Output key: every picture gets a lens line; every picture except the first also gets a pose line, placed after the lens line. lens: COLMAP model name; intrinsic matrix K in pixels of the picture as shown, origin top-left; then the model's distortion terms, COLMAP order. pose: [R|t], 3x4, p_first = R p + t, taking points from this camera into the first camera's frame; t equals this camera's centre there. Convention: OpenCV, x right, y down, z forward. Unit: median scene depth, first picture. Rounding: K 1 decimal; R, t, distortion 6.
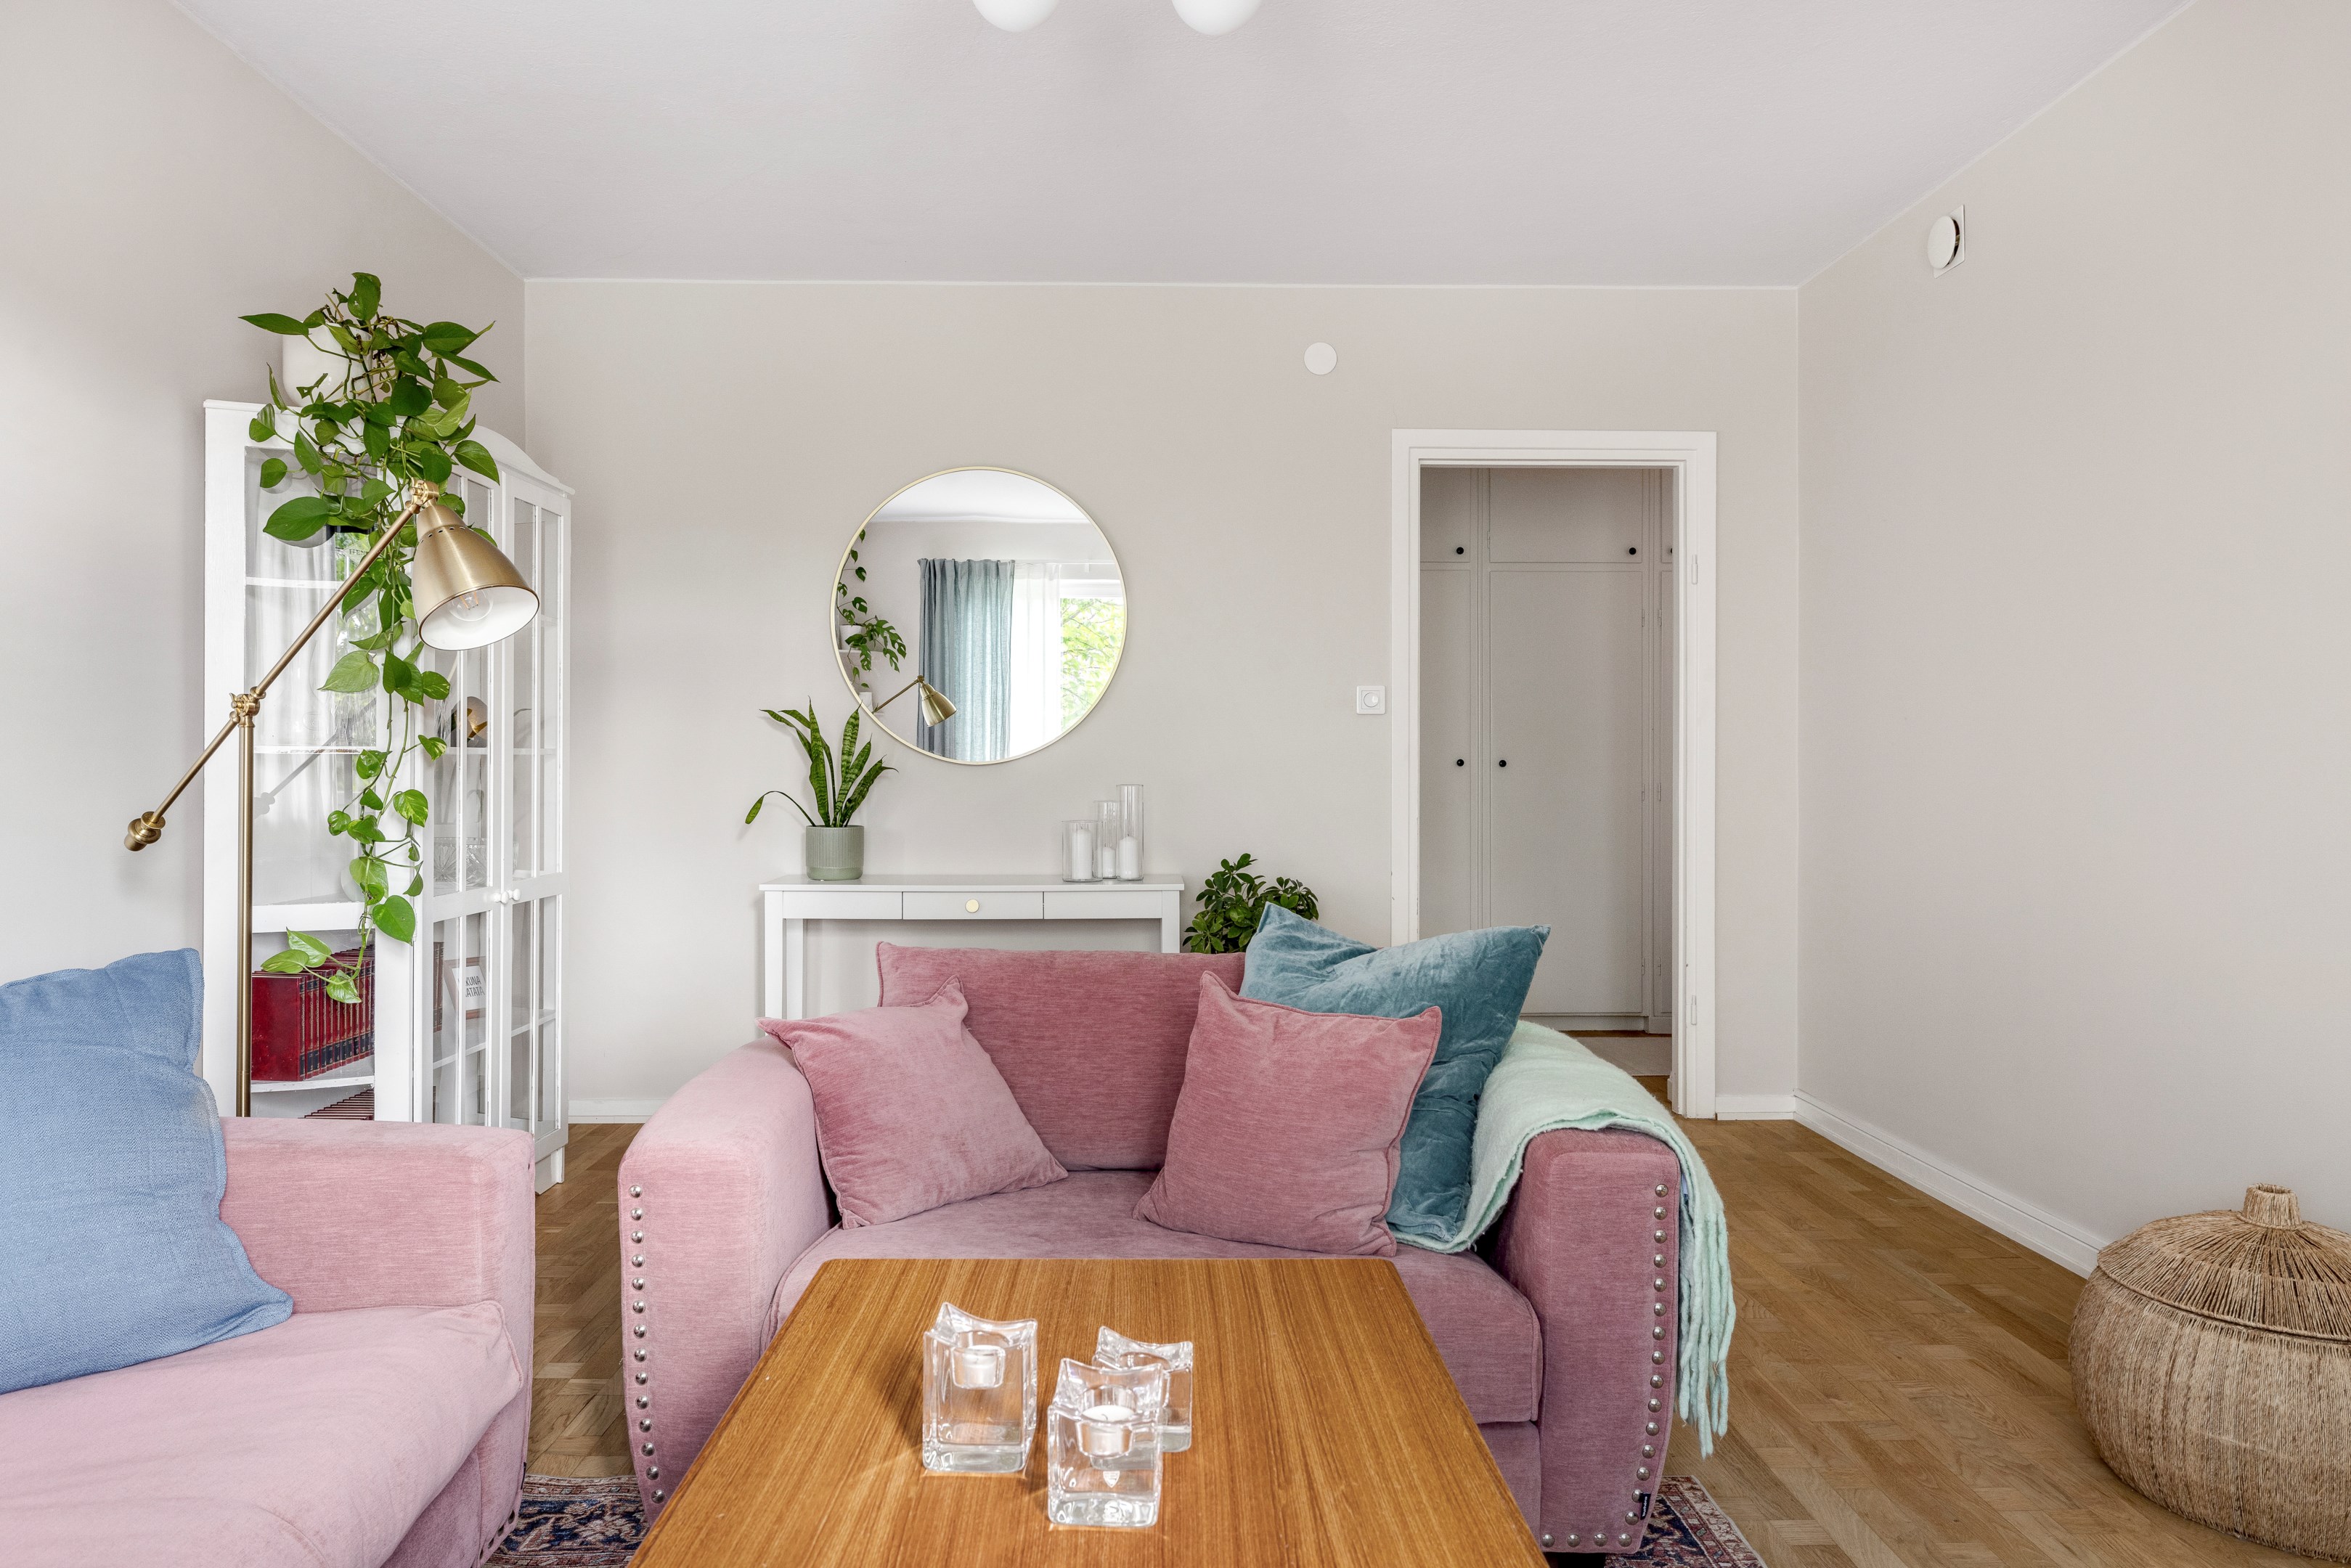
lens RADIAL K [[1473.9, 0, 1143.1], [0, 1473.9, 776.8], [0, 0, 1]] dist [0.002336, -0.001820]
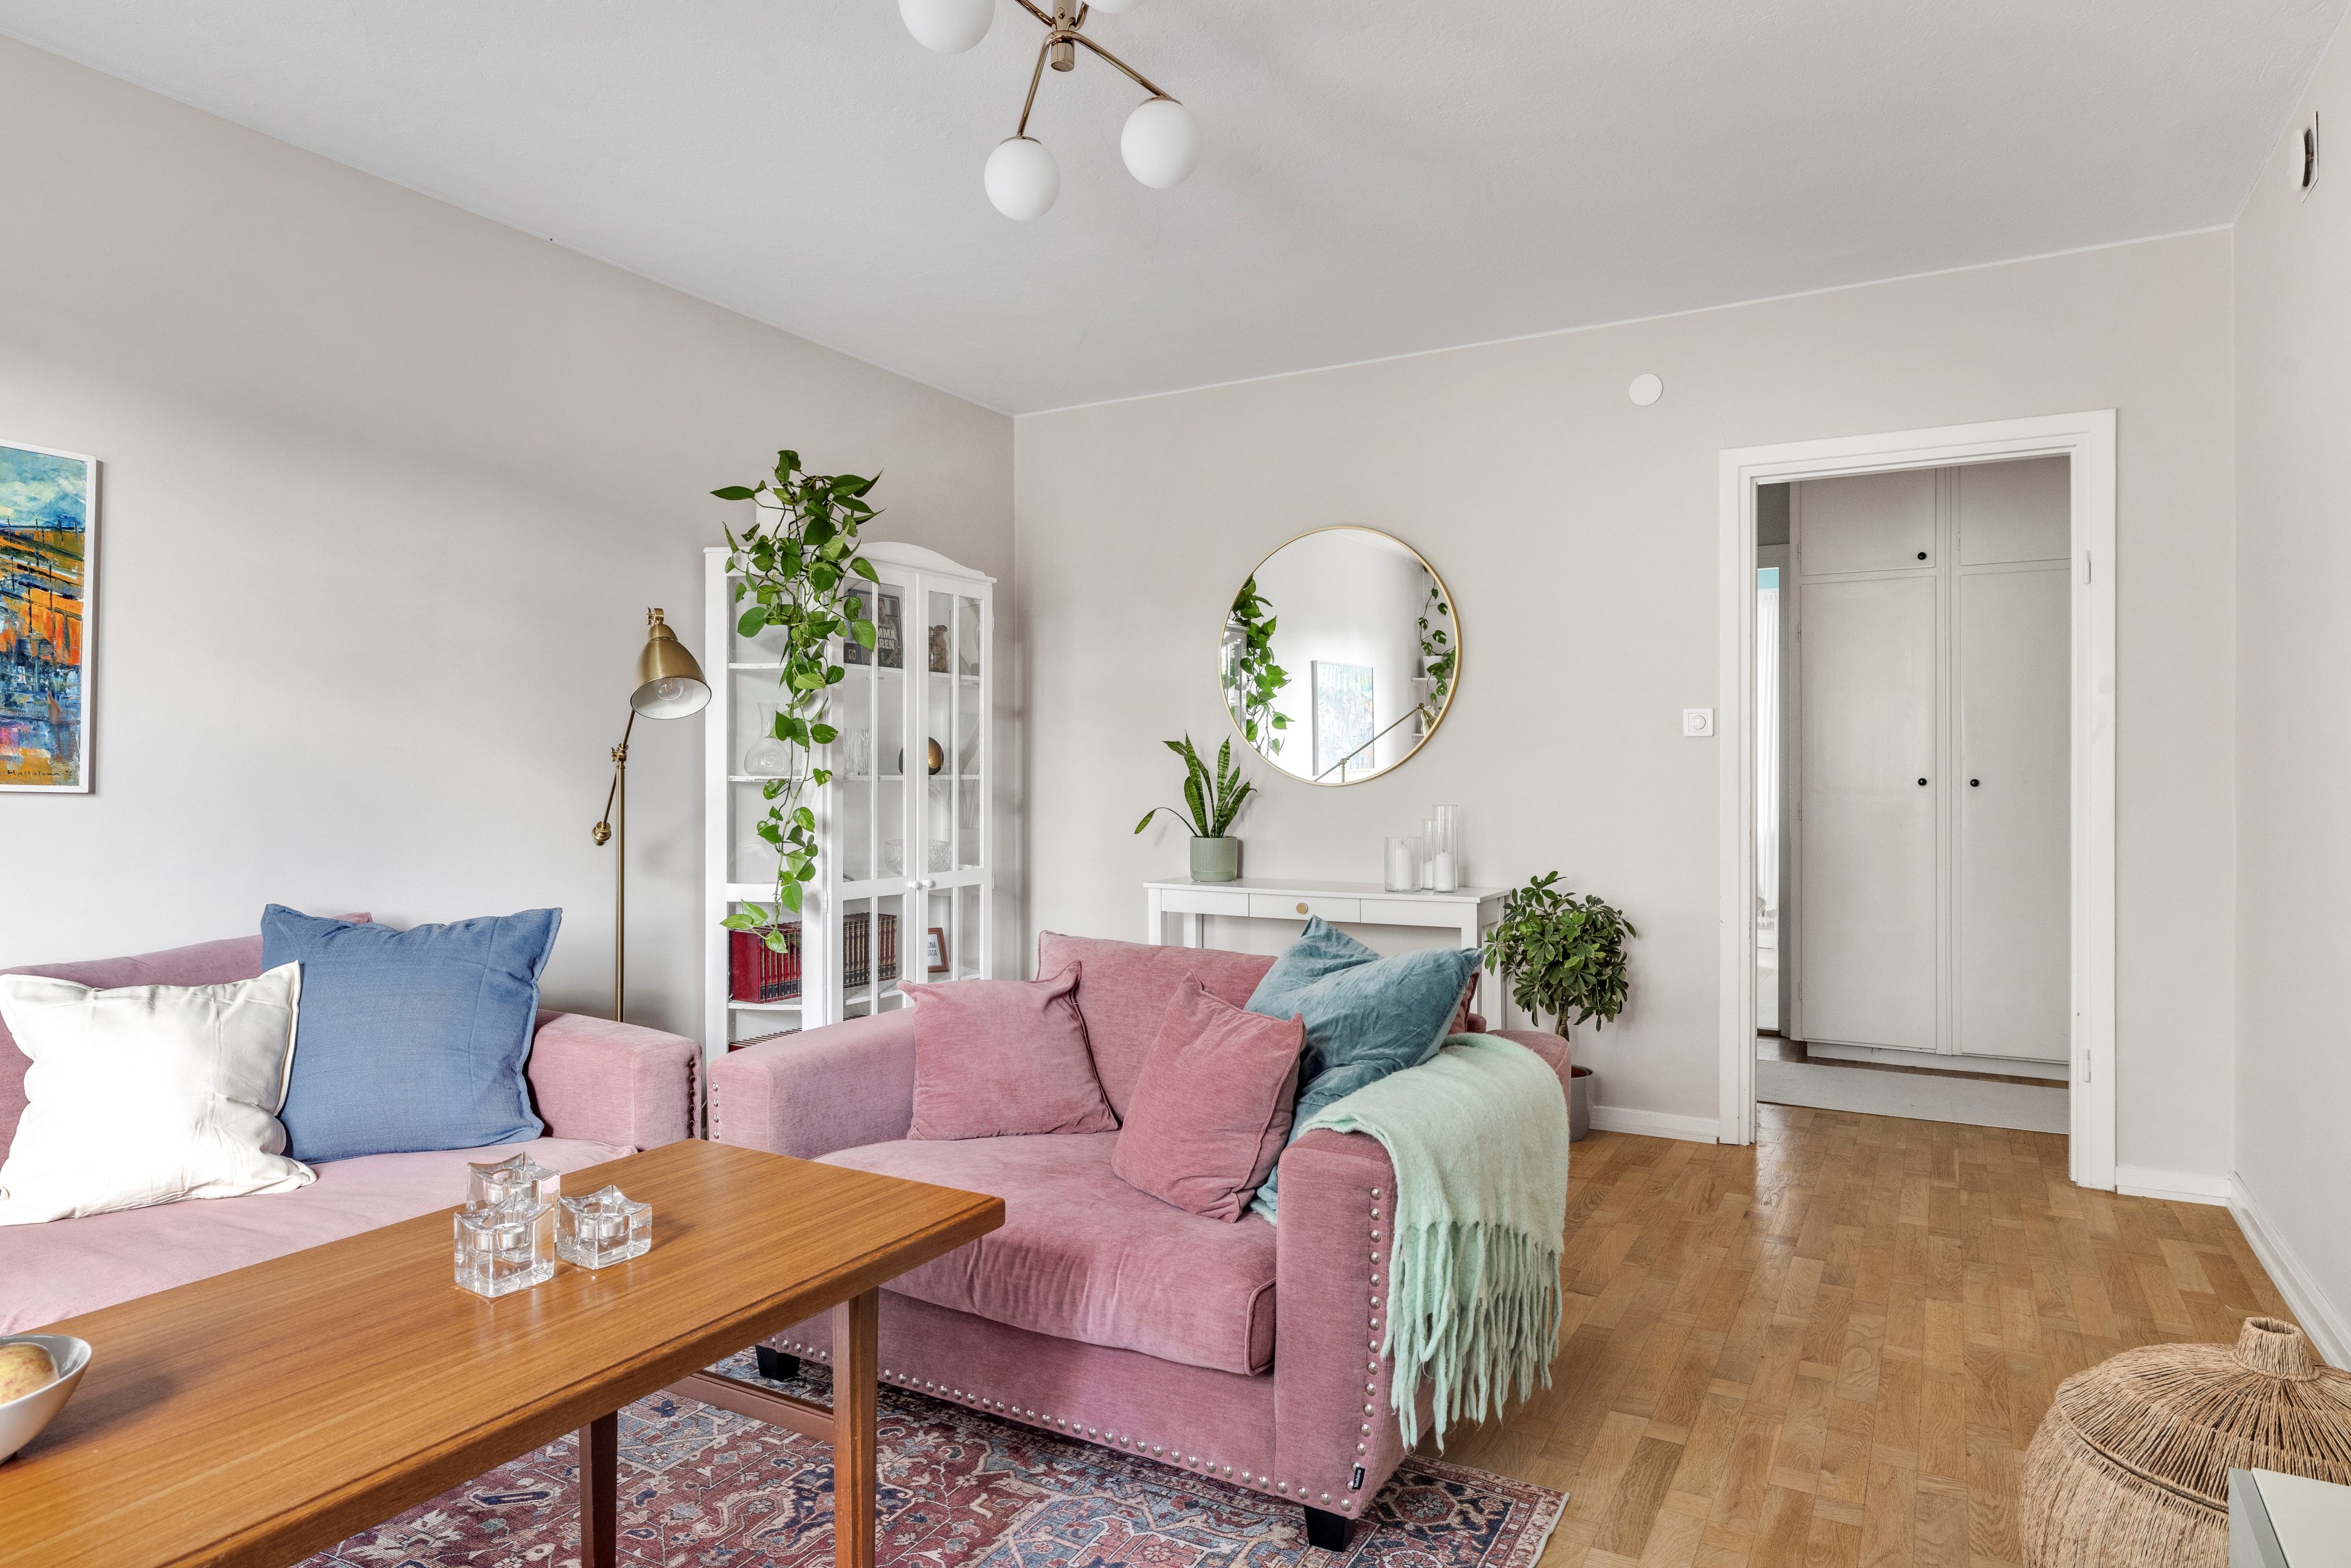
lens RADIAL K [[1350.8, 0, 1175.5], [0, 1350.8, 784.0], [0, 0, 1]] dist [-0.002065, 0.000455]
pose [[0.867311, 0.001918, -0.497764, 0.318503], [-0.002374, 0.999997, -0.000284, -0.009590], [0.497762, 0.001428, 0.867313, 0.026434]]
